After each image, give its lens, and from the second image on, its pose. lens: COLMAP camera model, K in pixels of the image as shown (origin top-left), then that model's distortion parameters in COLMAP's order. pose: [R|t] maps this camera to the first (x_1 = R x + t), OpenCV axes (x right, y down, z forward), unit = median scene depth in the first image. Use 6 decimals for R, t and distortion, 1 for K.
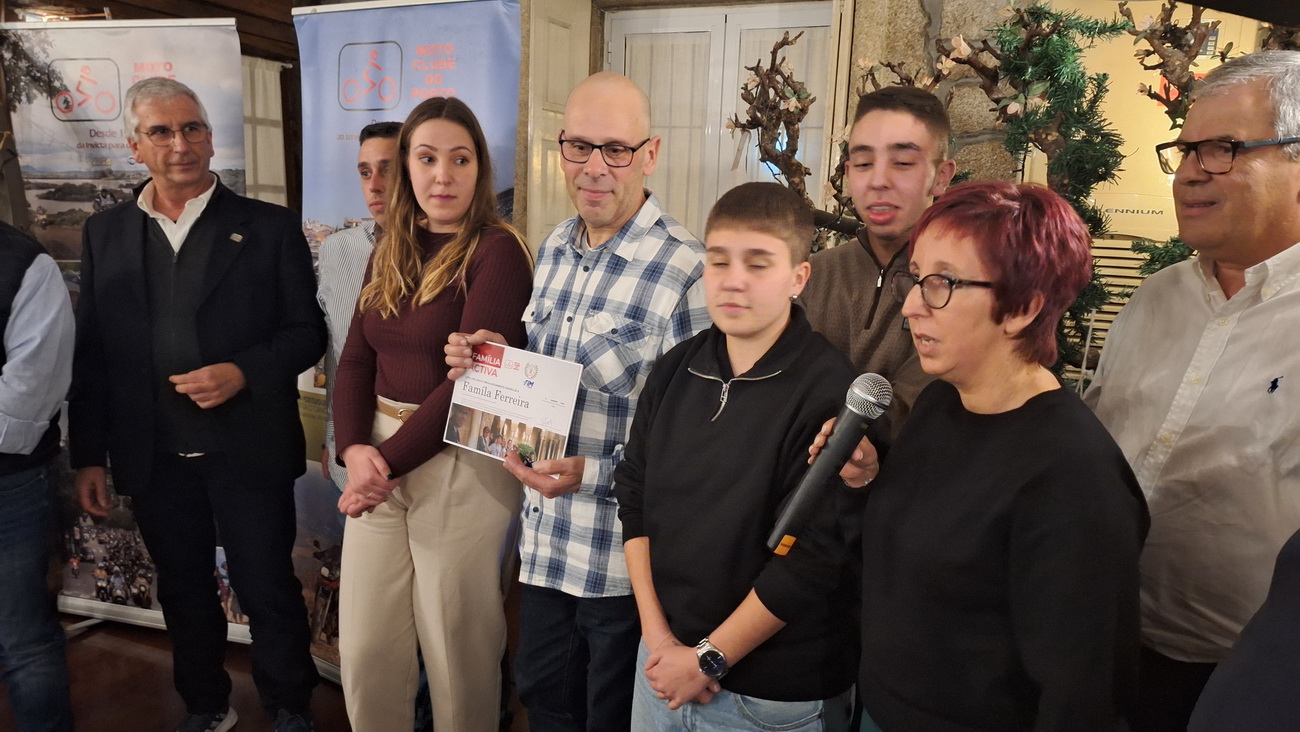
lens RADIAL K [[921.0, 0, 650.0], [0, 921.0, 366.0], [0, 0, 1]] dist [0.070571, -0.038953]
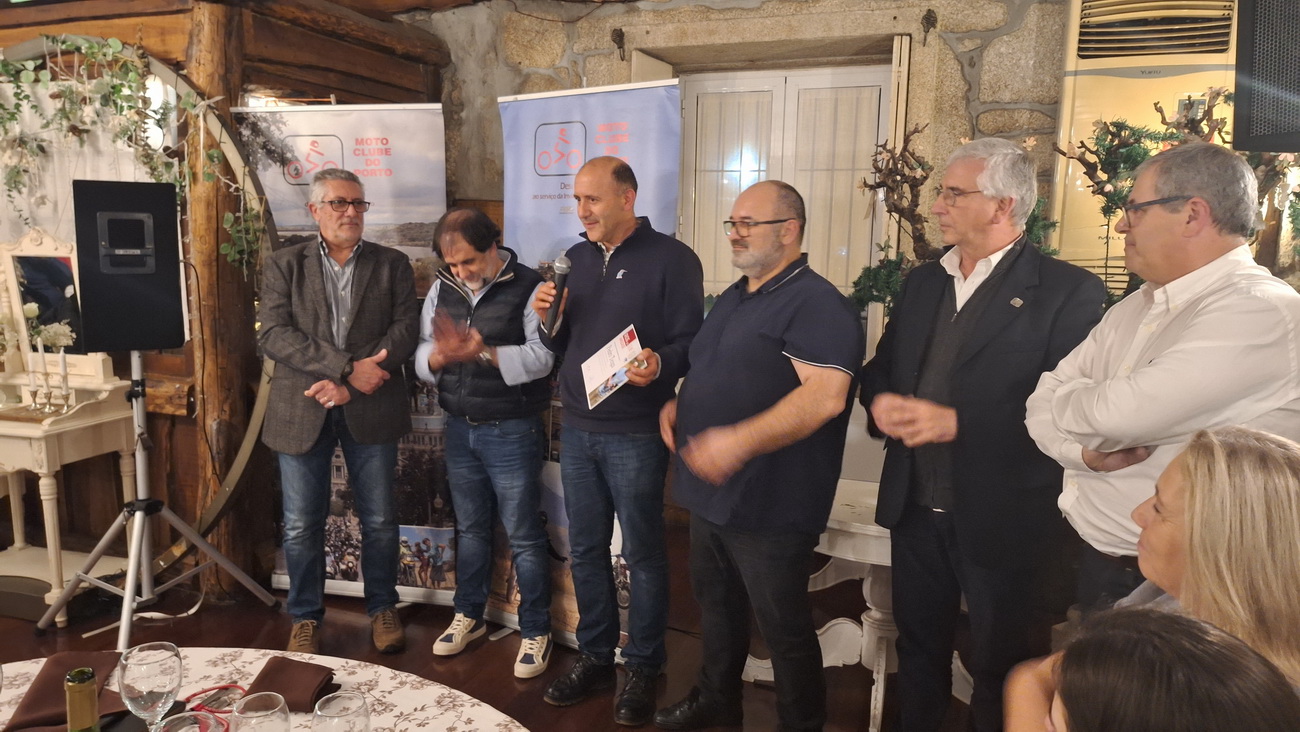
lens RADIAL K [[917.3, 0, 657.9], [0, 917.3, 365.3], [0, 0, 1]] dist [0.132333, -0.144479]
pose [[0.998504, -0.027074, 0.047496, -0.208397], [0.027977, 0.999438, -0.018453, 0.013565], [-0.046970, 0.019754, 0.998701, -0.246859]]
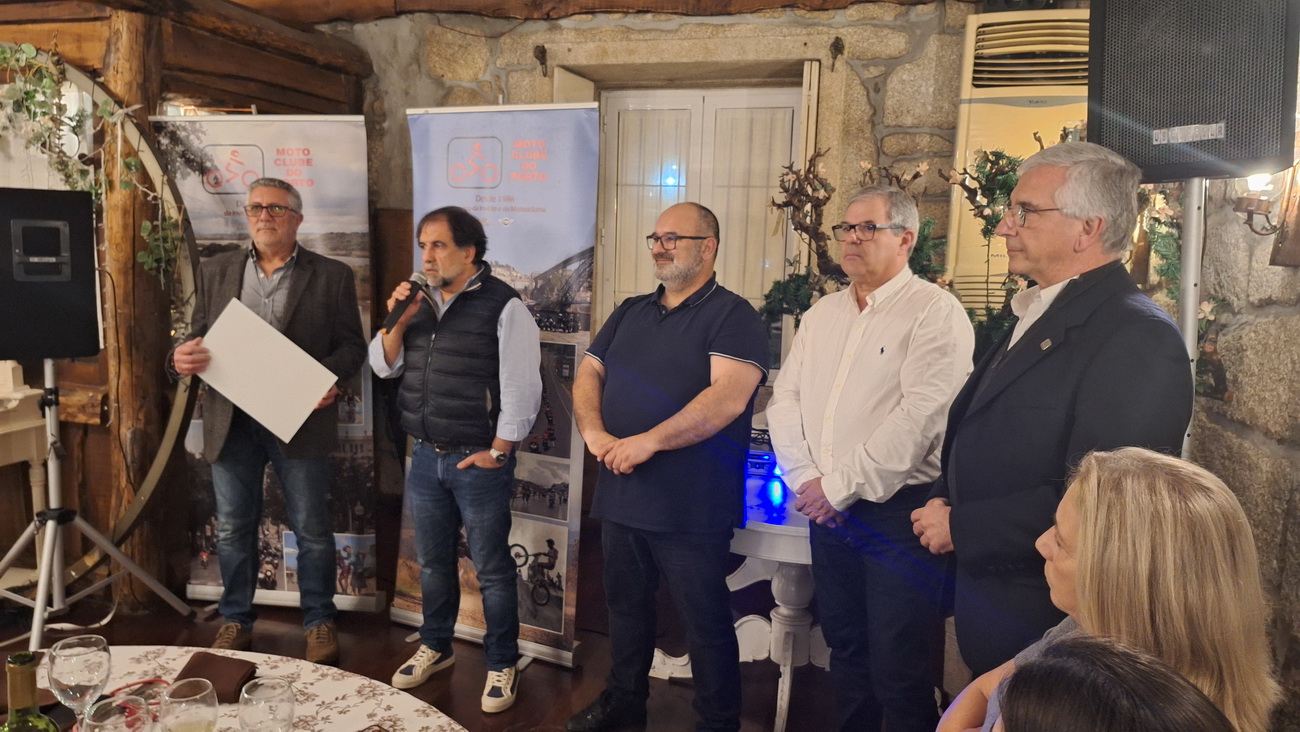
lens RADIAL K [[920.2, 0, 644.5], [0, 920.2, 366.2], [0, 0, 1]] dist [0.124034, -0.131509]
pose [[0.993332, -0.024287, 0.112698, -0.201778], [0.027513, 0.999252, -0.027166, 0.016925], [-0.111954, 0.030086, 0.993258, -0.289719]]
